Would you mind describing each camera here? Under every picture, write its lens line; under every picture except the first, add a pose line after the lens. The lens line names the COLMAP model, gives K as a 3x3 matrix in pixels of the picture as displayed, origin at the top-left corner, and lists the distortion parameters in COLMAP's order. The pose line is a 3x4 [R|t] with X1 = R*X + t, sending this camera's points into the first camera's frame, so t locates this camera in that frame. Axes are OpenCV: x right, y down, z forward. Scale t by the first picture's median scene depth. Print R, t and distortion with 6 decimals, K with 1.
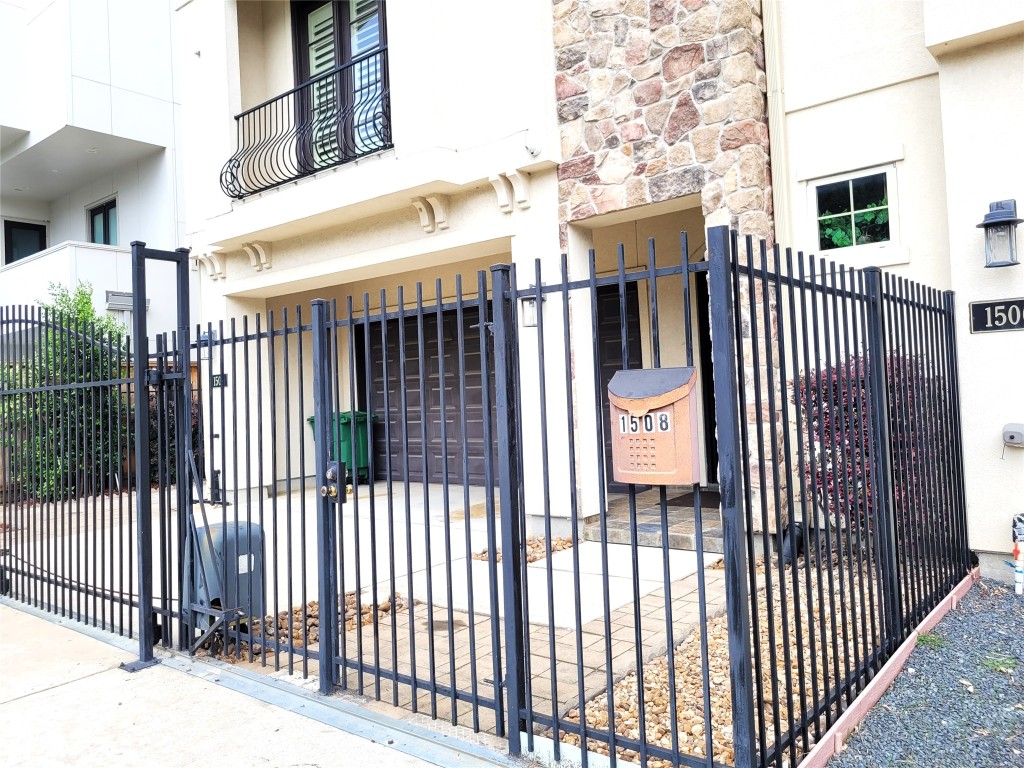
lens RADIAL K [[771.3, 0, 511.2], [0, 771.3, 380.6], [0, 0, 1]] dist [0.025491, -0.002359]
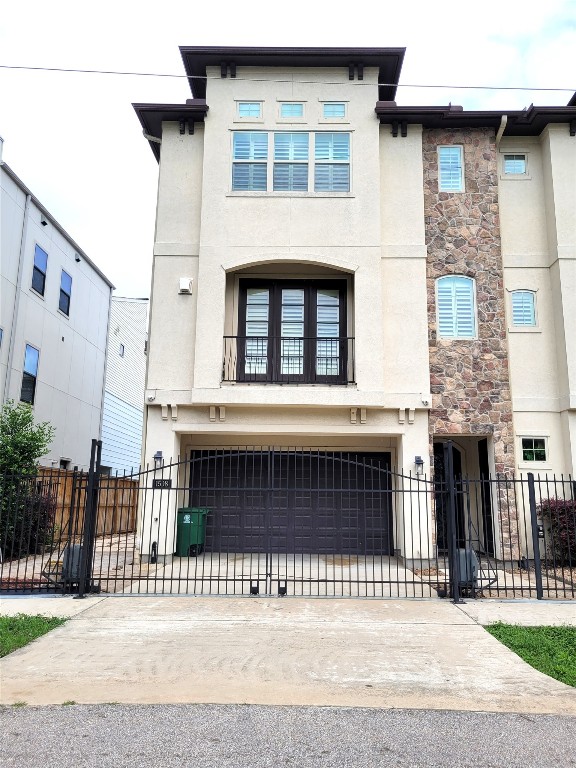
lens RADIAL K [[578.5, 0, 290.0], [0, 578.5, 384.1], [0, 0, 1]] dist [0.025491, -0.002359]
pose [[0.775566, 0.174463, 0.606679, -1.487670], [-0.057072, 0.976494, -0.207852, 0.050767], [-0.628681, 0.126579, 0.767293, -0.146030]]
